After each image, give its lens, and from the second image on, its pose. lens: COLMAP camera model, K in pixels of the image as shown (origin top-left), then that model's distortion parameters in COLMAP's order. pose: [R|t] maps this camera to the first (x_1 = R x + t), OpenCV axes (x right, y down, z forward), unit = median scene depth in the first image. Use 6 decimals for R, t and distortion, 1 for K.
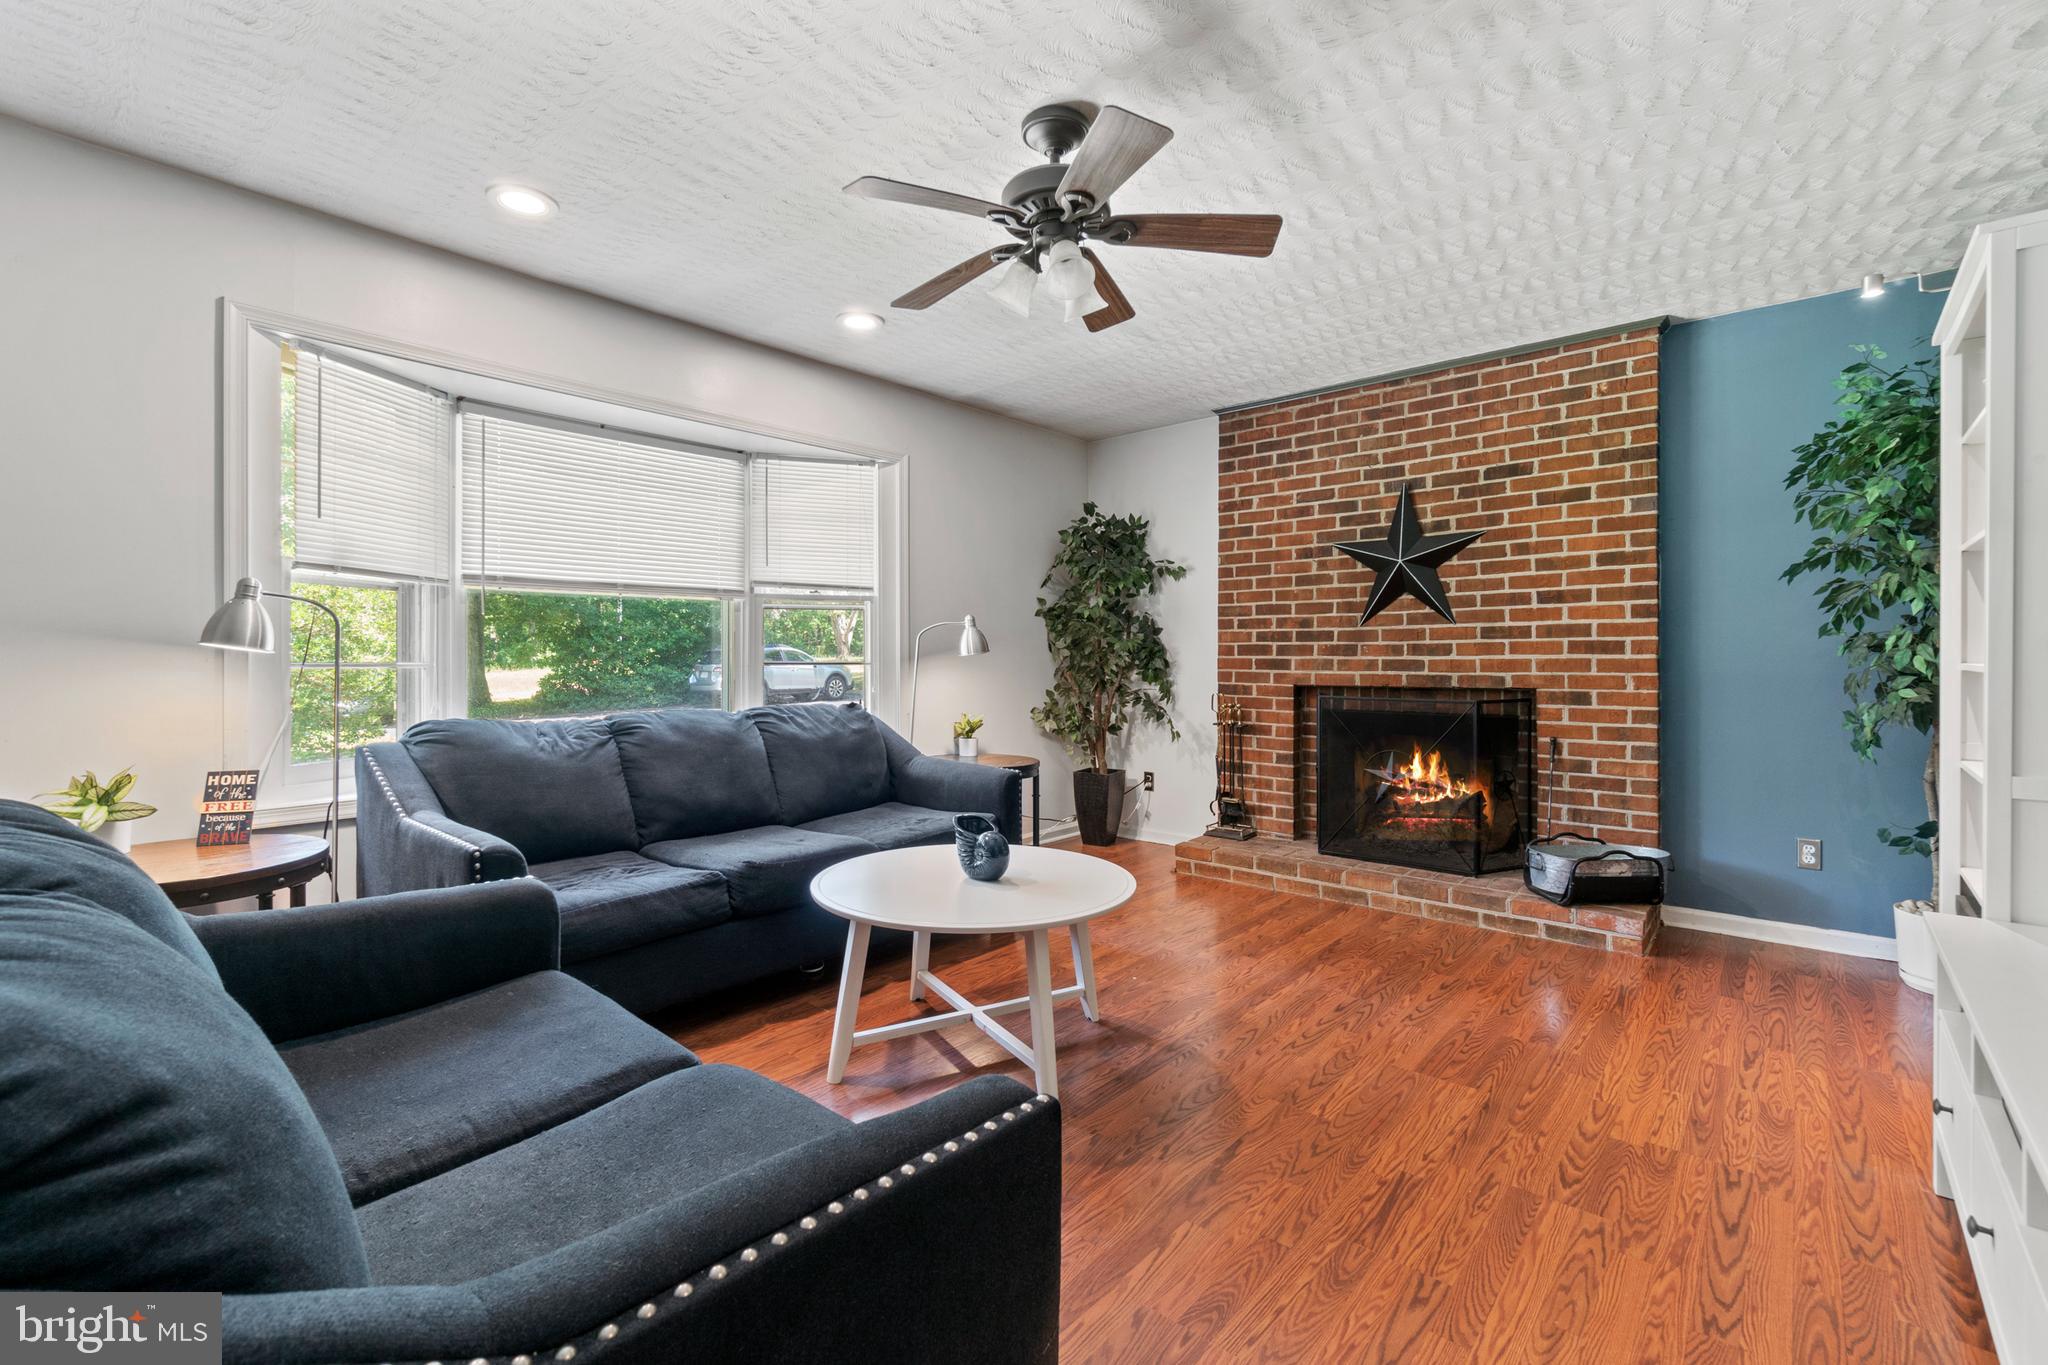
lens RADIAL K [[883.2, 0, 1022.3], [0, 883.2, 664.1], [0, 0, 1]] dist [-0.004438, -0.000237]
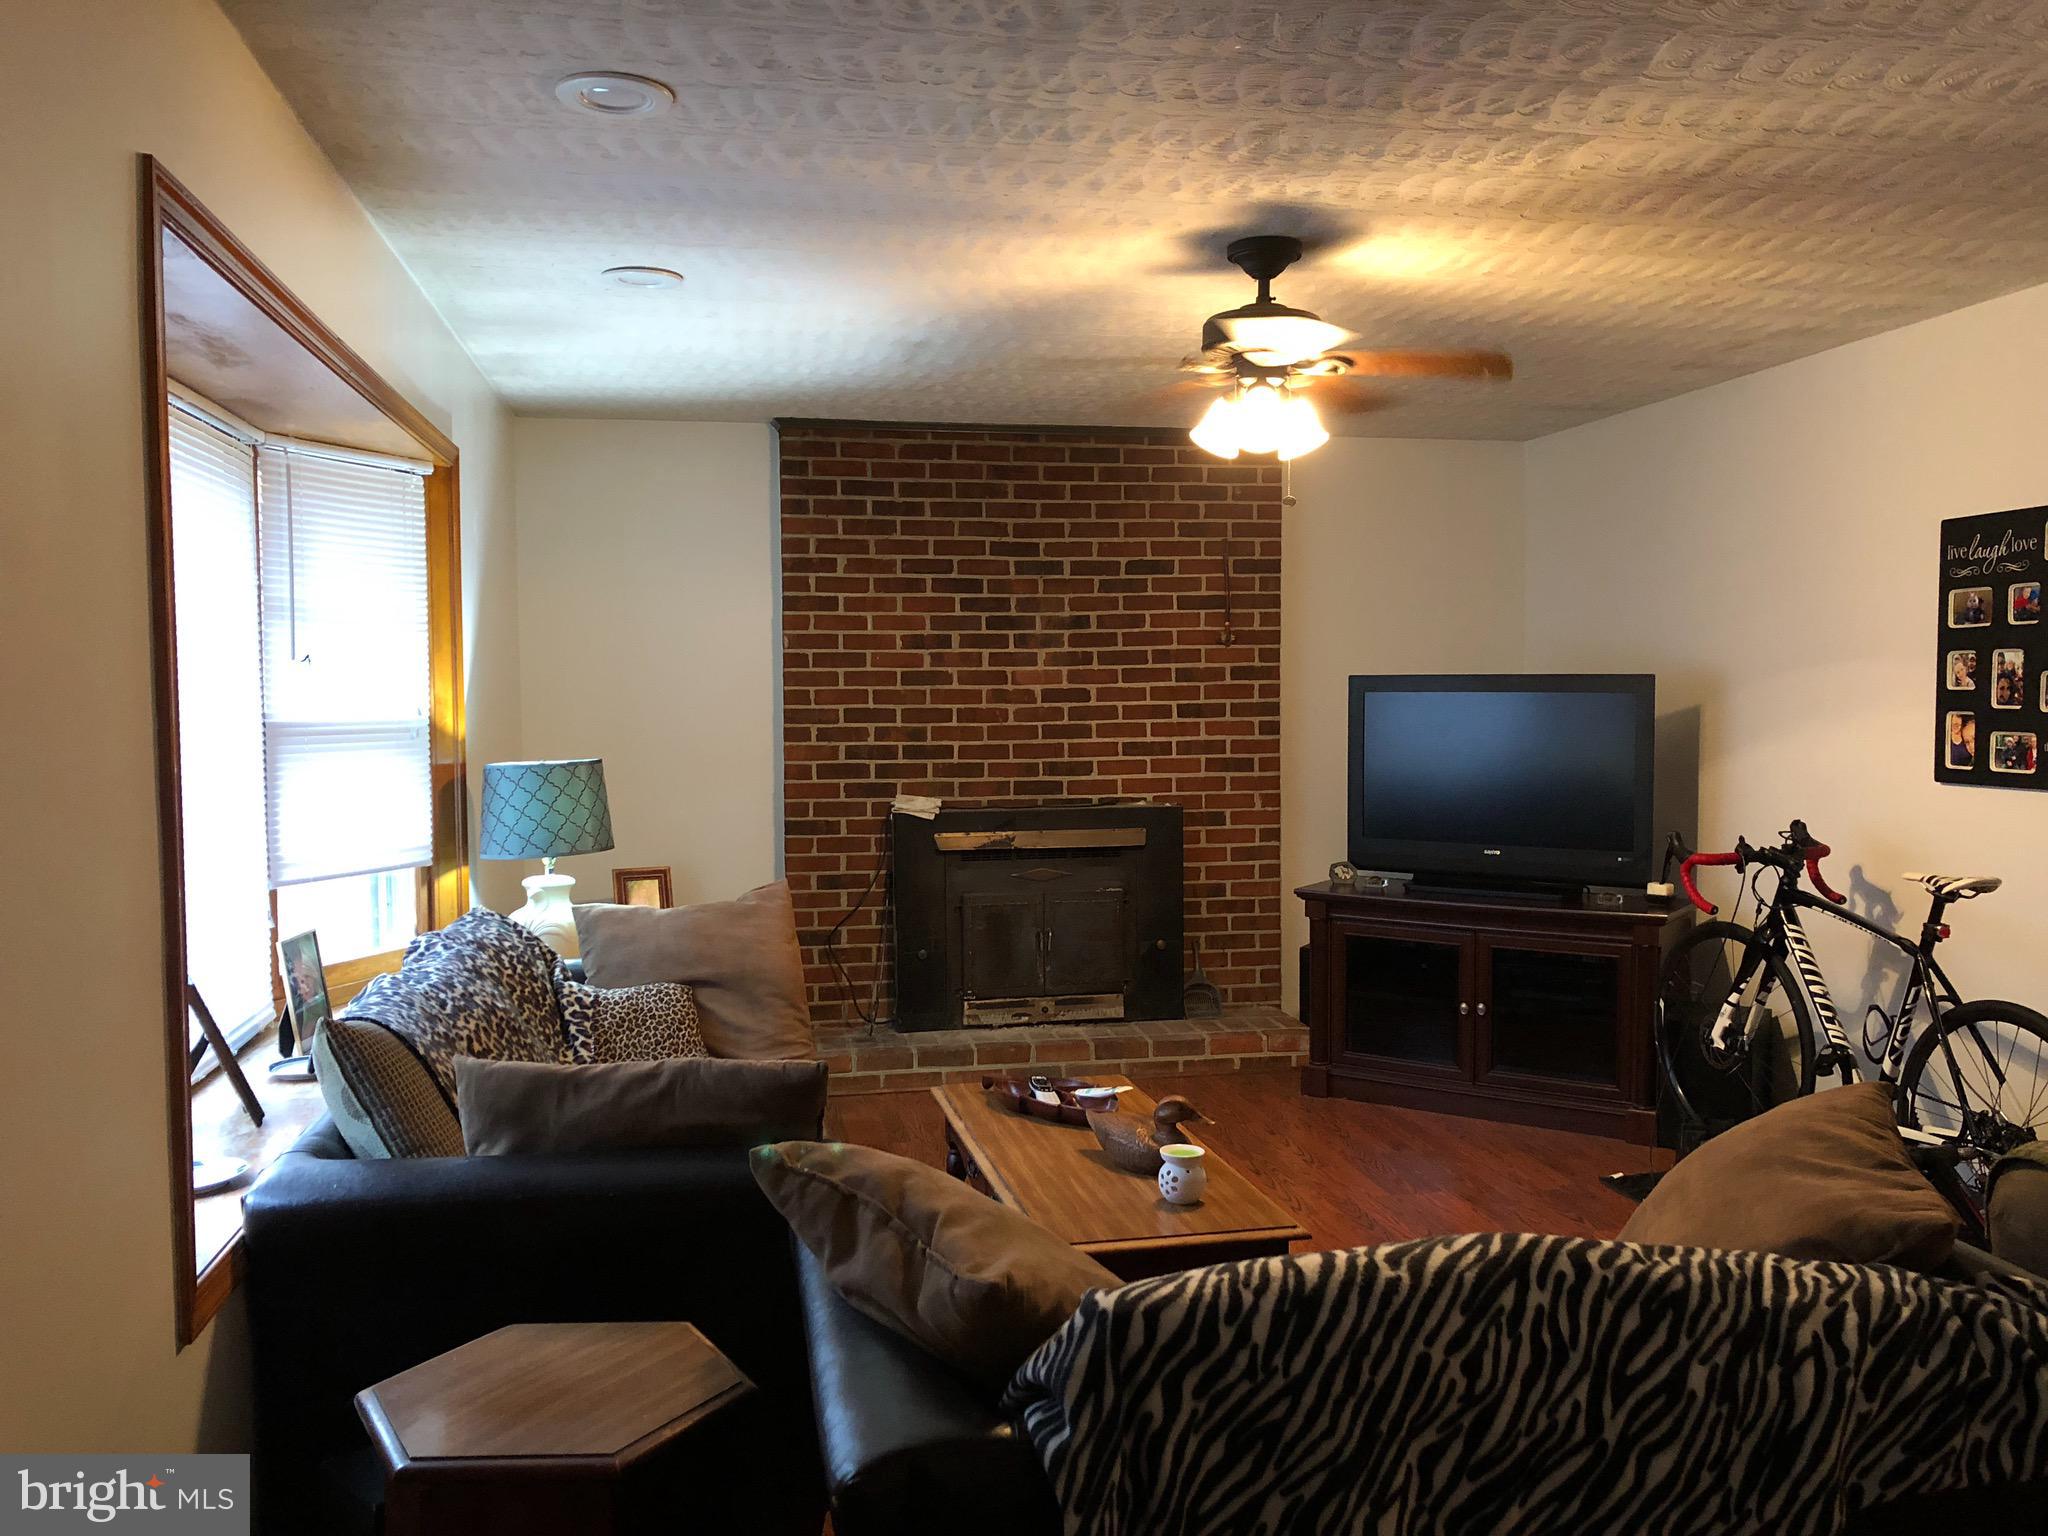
lens RADIAL K [[1663.4, 0, 1021.7], [0, 1663.4, 774.3], [0, 0, 1]] dist [0.014788, 0.001059]
pose [[0.607461, -0.051067, 0.792706, -0.793188], [0.008712, 0.998300, 0.057636, -0.099266], [-0.794302, -0.028106, 0.606873, 0.072302]]
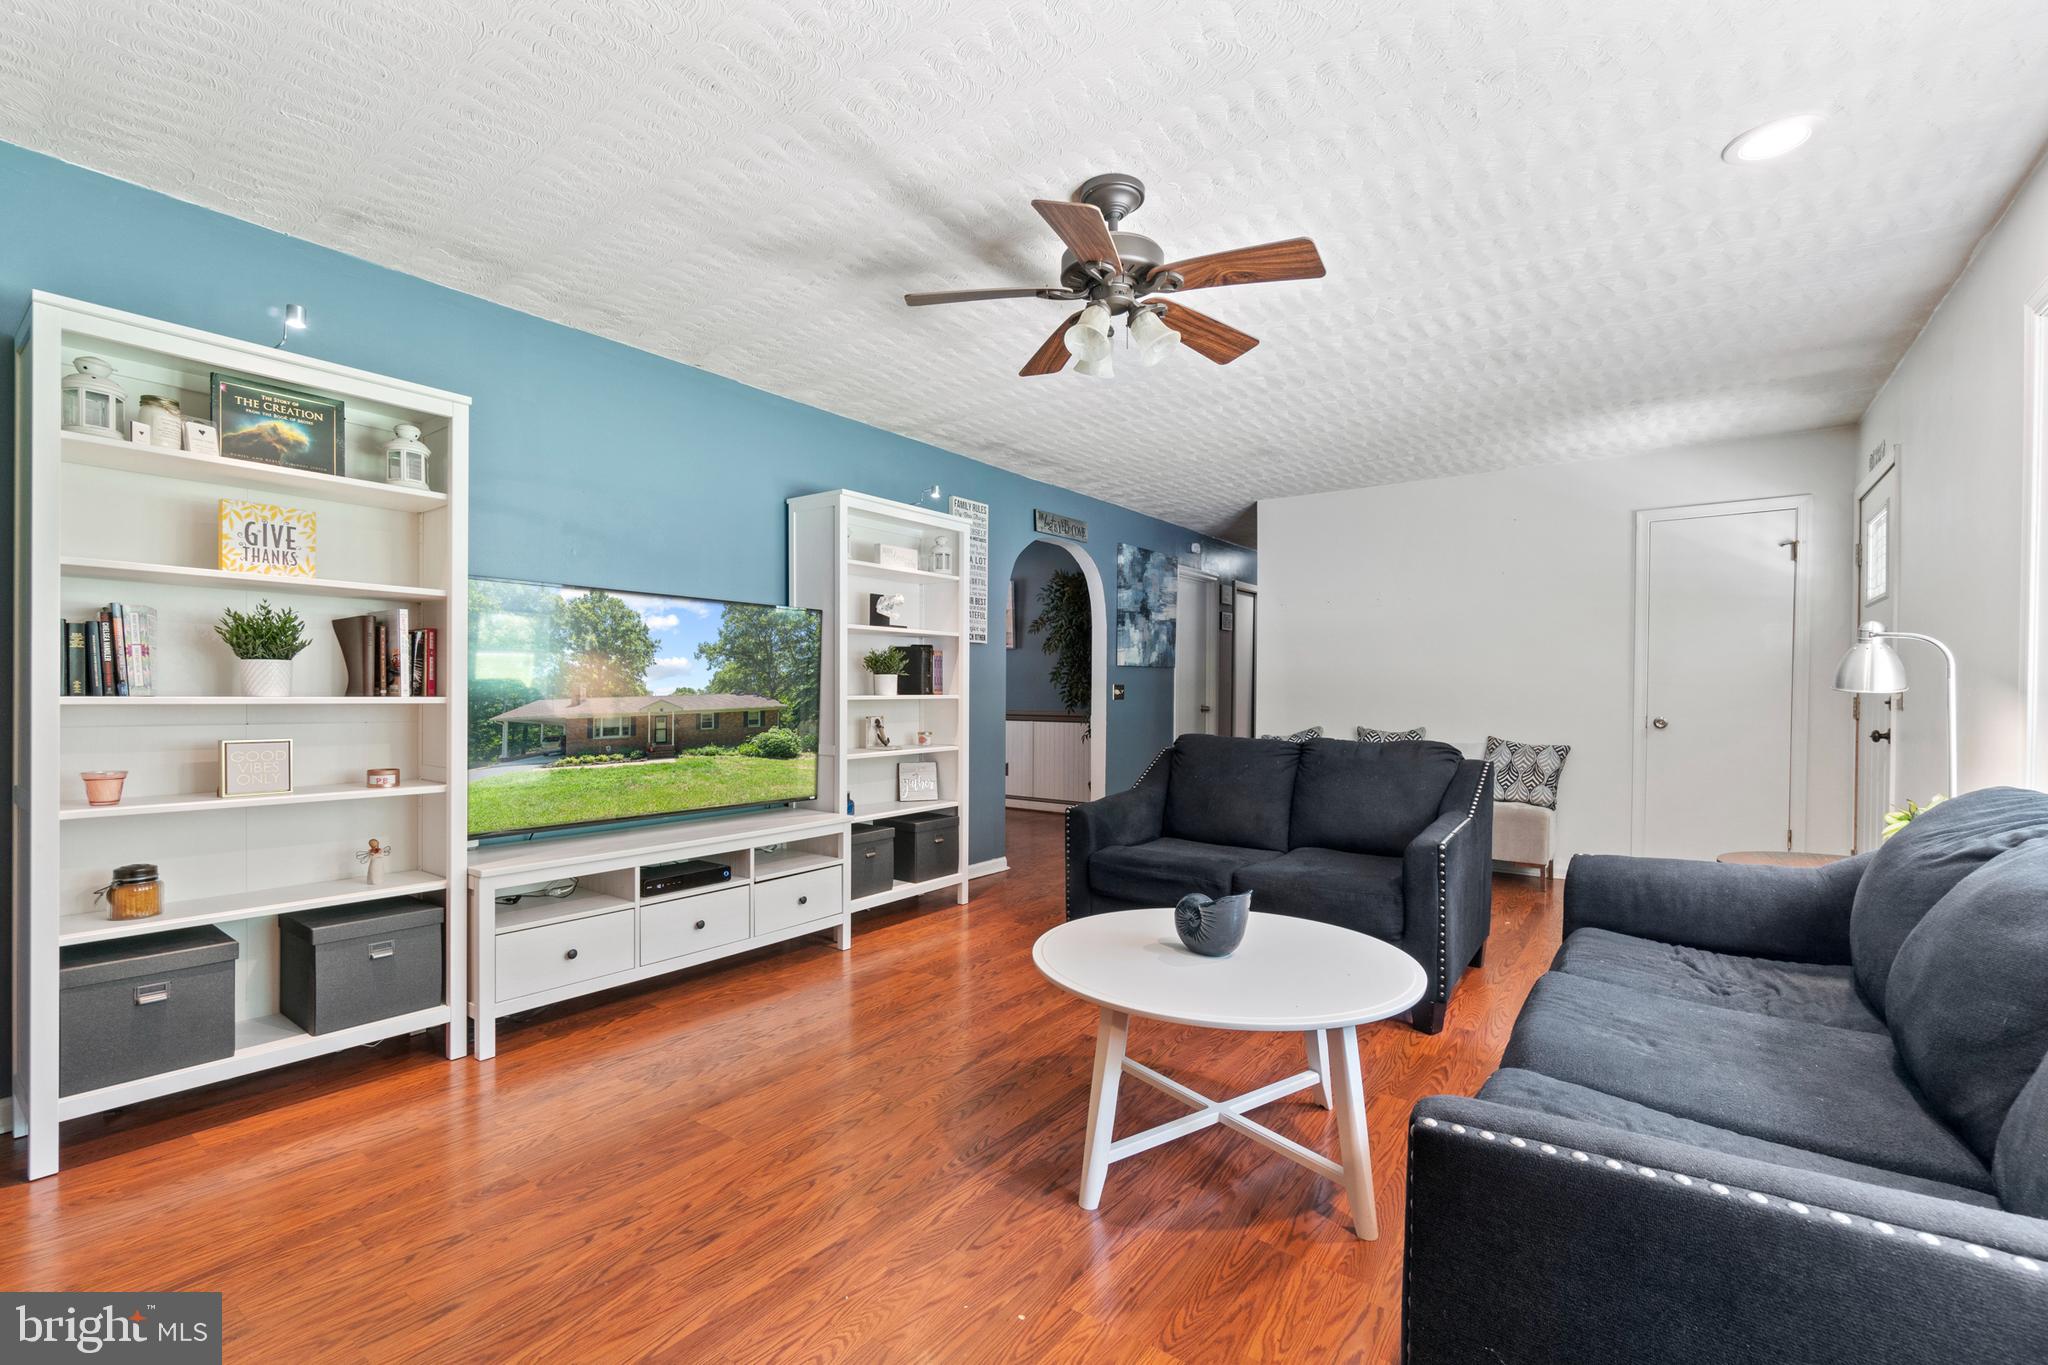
lens RADIAL K [[883.2, 0, 1026.9], [0, 883.2, 690.8], [0, 0, 1]] dist [-0.004438, -0.000237]
pose [[-0.996183, -0.003258, -0.087231, 0.121529], [-0.003907, 0.999966, 0.007274, -0.008588], [0.087204, 0.007587, -0.996162, 1.073601]]
